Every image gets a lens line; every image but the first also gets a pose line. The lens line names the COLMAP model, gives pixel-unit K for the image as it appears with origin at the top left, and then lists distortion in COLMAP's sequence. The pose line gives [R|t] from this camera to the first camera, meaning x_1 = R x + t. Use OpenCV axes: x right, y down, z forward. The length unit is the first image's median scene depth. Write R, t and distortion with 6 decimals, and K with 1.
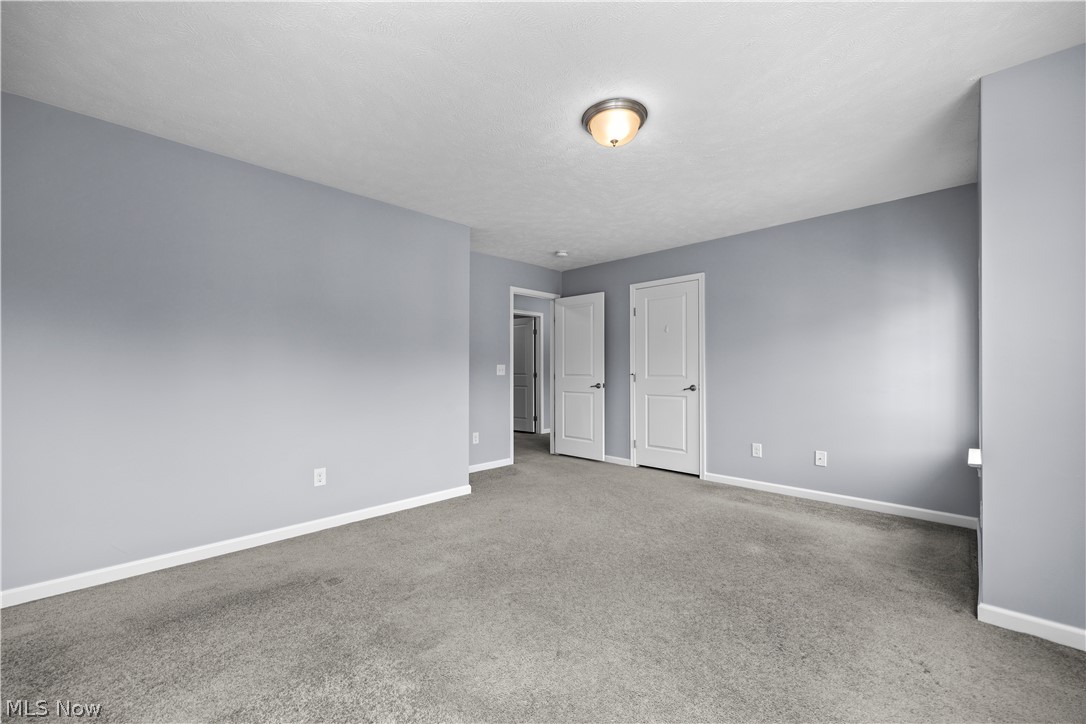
lens RADIAL K [[439.6, 0, 547.6], [0, 439.6, 370.5], [0, 0, 1]] dist [0.006976, -0.000620]
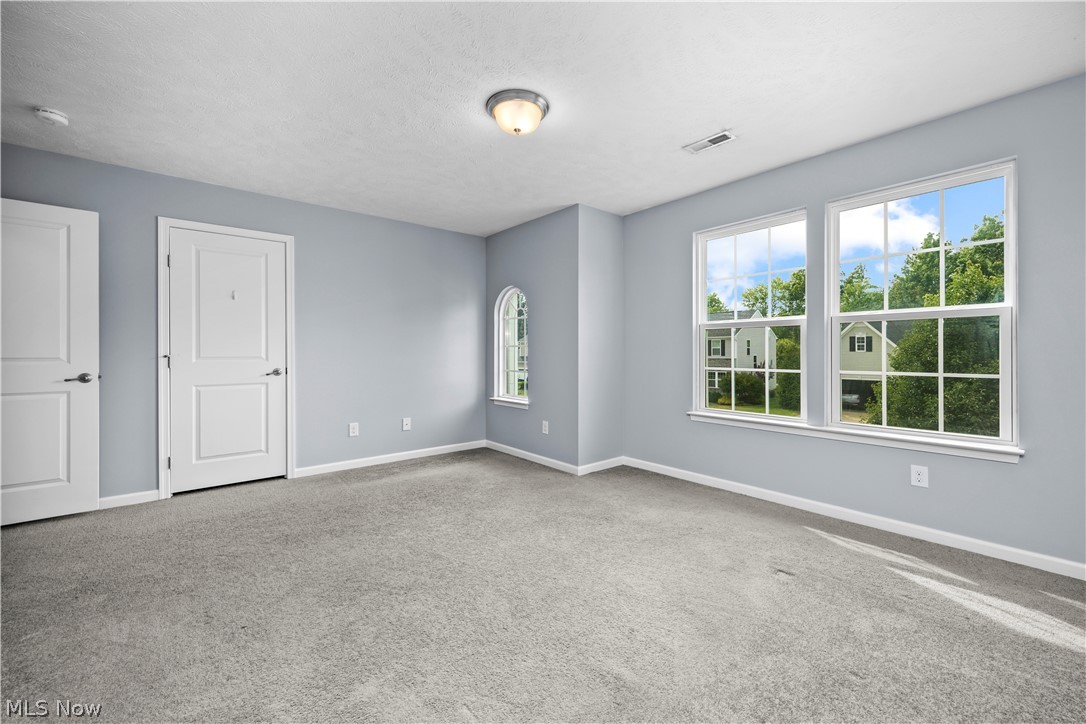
lens RADIAL K [[439.6, 0, 543.7], [0, 439.6, 352.5], [0, 0, 1]] dist [0.006976, -0.000620]
pose [[0.096128, -0.001537, 0.995368, -0.437057], [0.001471, 0.999998, 0.001402, 0.002614], [-0.995368, 0.001330, 0.096130, 0.416180]]
